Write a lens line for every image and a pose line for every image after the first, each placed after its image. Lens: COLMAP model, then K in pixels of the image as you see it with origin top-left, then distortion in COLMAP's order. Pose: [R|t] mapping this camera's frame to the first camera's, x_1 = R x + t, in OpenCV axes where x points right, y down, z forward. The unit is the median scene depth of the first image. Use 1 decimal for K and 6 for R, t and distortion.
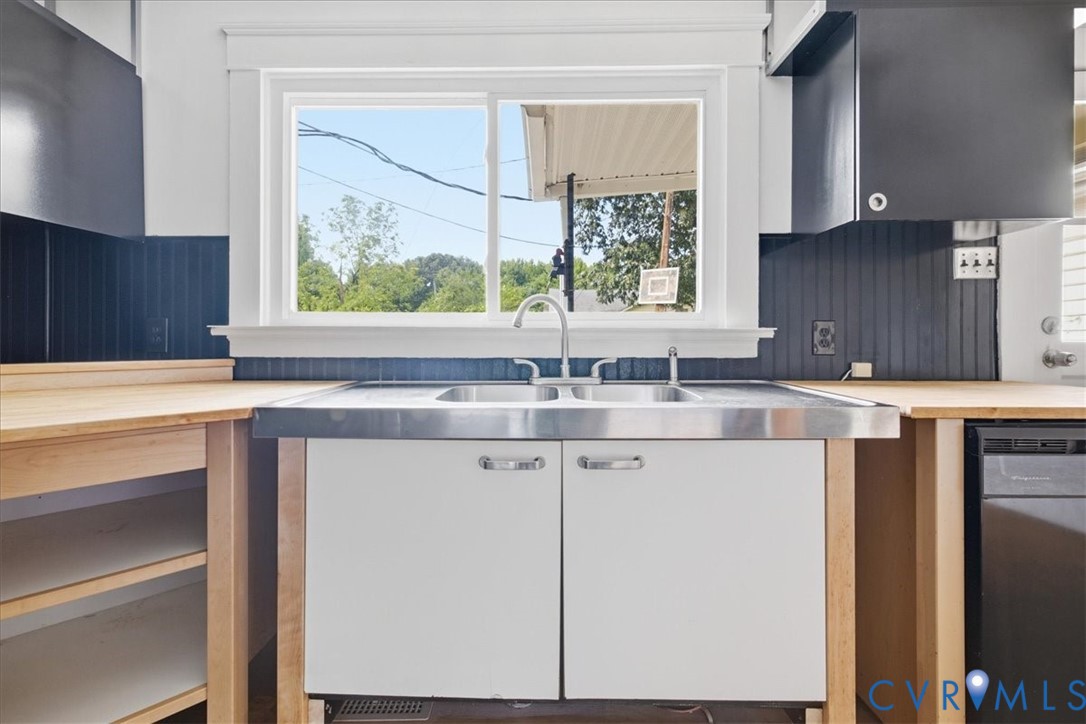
lens RADIAL K [[478.4, 0, 539.1], [0, 478.4, 339.0], [0, 0, 1]] dist [0.010587, 0.000289]
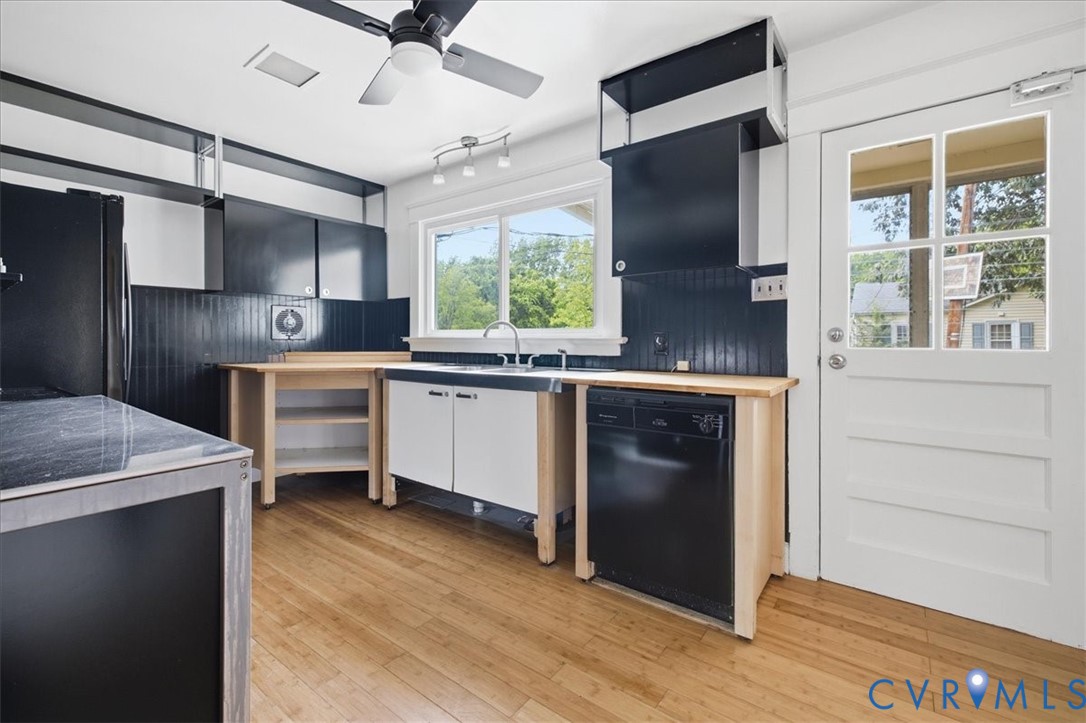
lens RADIAL K [[478.4, 0, 539.1], [0, 478.4, 338.5], [0, 0, 1]] dist [0.010587, 0.000289]
pose [[0.803166, -0.001651, -0.595753, 1.189879], [-0.002248, 0.999981, -0.005801, -0.009433], [0.595752, 0.005998, 0.803146, -0.445648]]
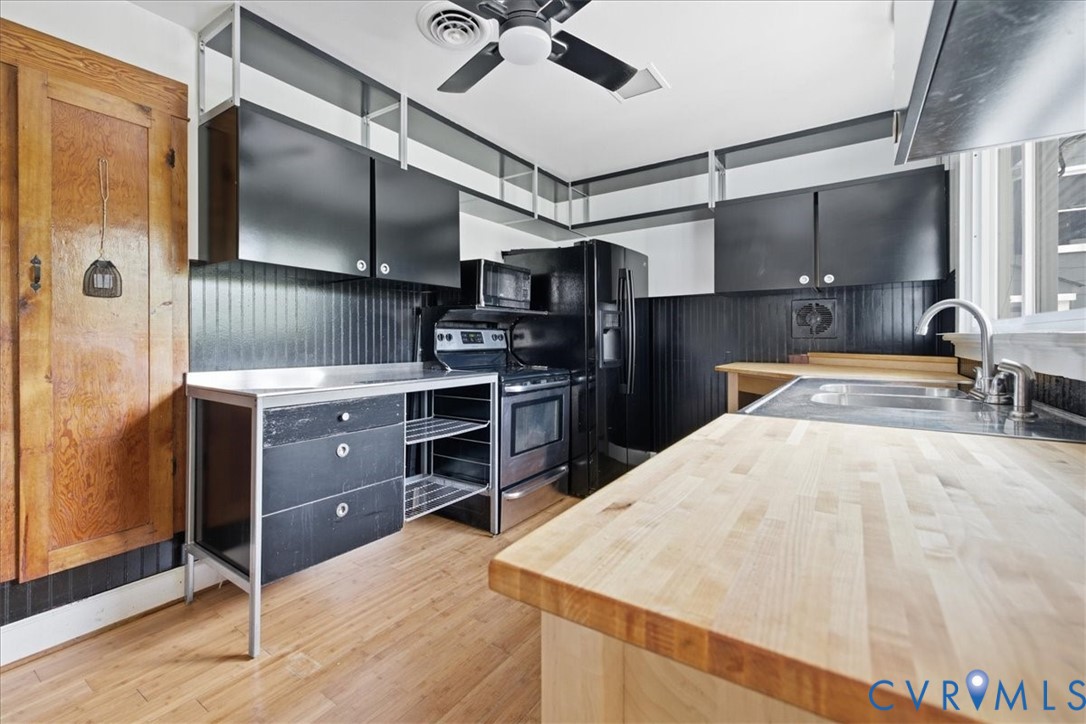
lens RADIAL K [[478.4, 0, 539.1], [0, 478.4, 339.0], [0, 0, 1]] dist [0.010587, 0.000289]
pose [[-0.559881, 0.000562, -0.828573, 1.160420], [0.000213, 1.000000, 0.000535, -0.012733], [0.828573, 0.000123, -0.559881, 0.795915]]
